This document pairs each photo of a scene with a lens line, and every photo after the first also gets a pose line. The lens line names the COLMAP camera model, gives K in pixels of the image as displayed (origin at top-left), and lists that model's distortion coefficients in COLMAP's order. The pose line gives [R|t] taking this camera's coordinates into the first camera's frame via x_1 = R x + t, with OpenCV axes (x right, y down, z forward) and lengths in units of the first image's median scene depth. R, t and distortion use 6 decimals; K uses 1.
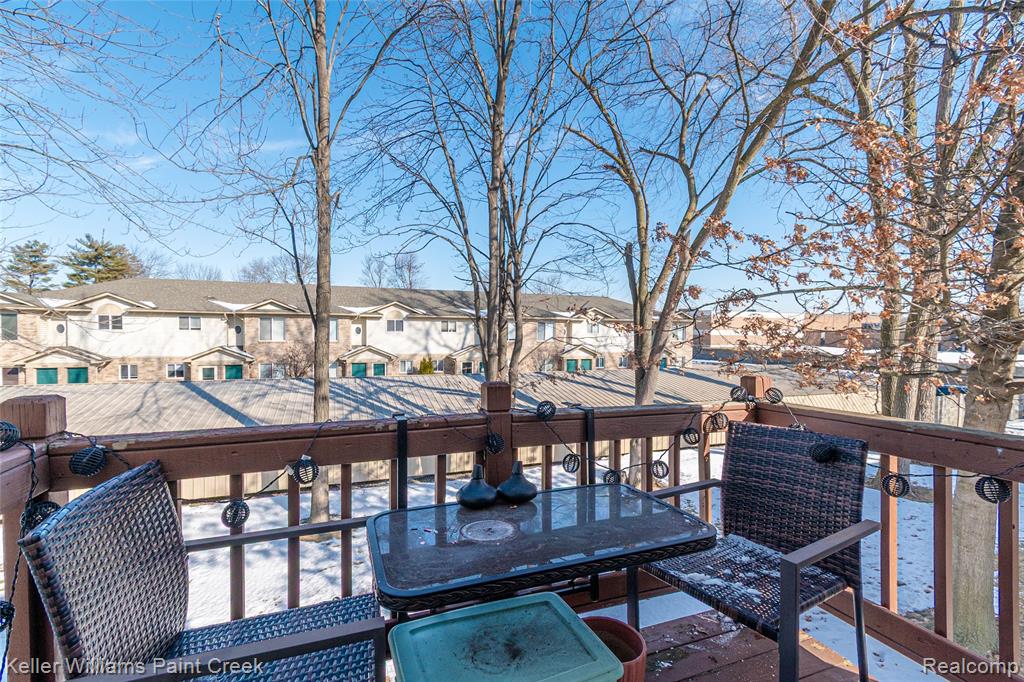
lens RADIAL K [[464.1, 0, 512.8], [0, 464.1, 338.3], [0, 0, 1]] dist [0.000604, -0.000192]
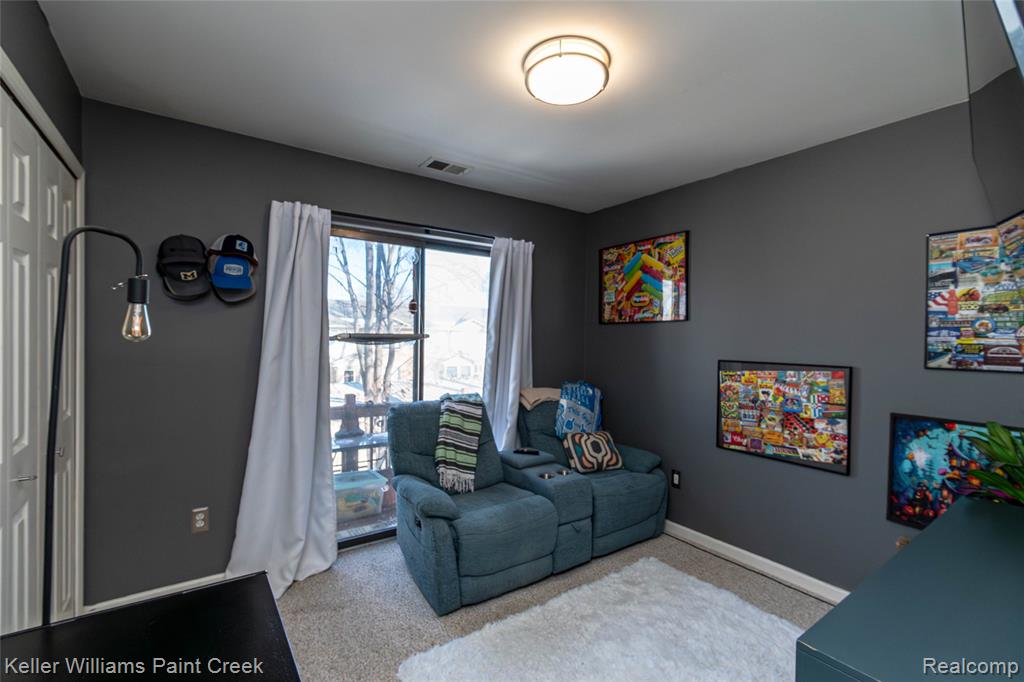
lens RADIAL K [[464.1, 0, 512.8], [0, 464.1, 338.3], [0, 0, 1]] dist [0.000604, -0.000192]
pose [[0.971633, 0.005997, 0.236419, 0.033311], [-0.003441, 0.999931, -0.011219, -0.026384], [-0.236470, 0.010088, 0.971586, -0.249070]]
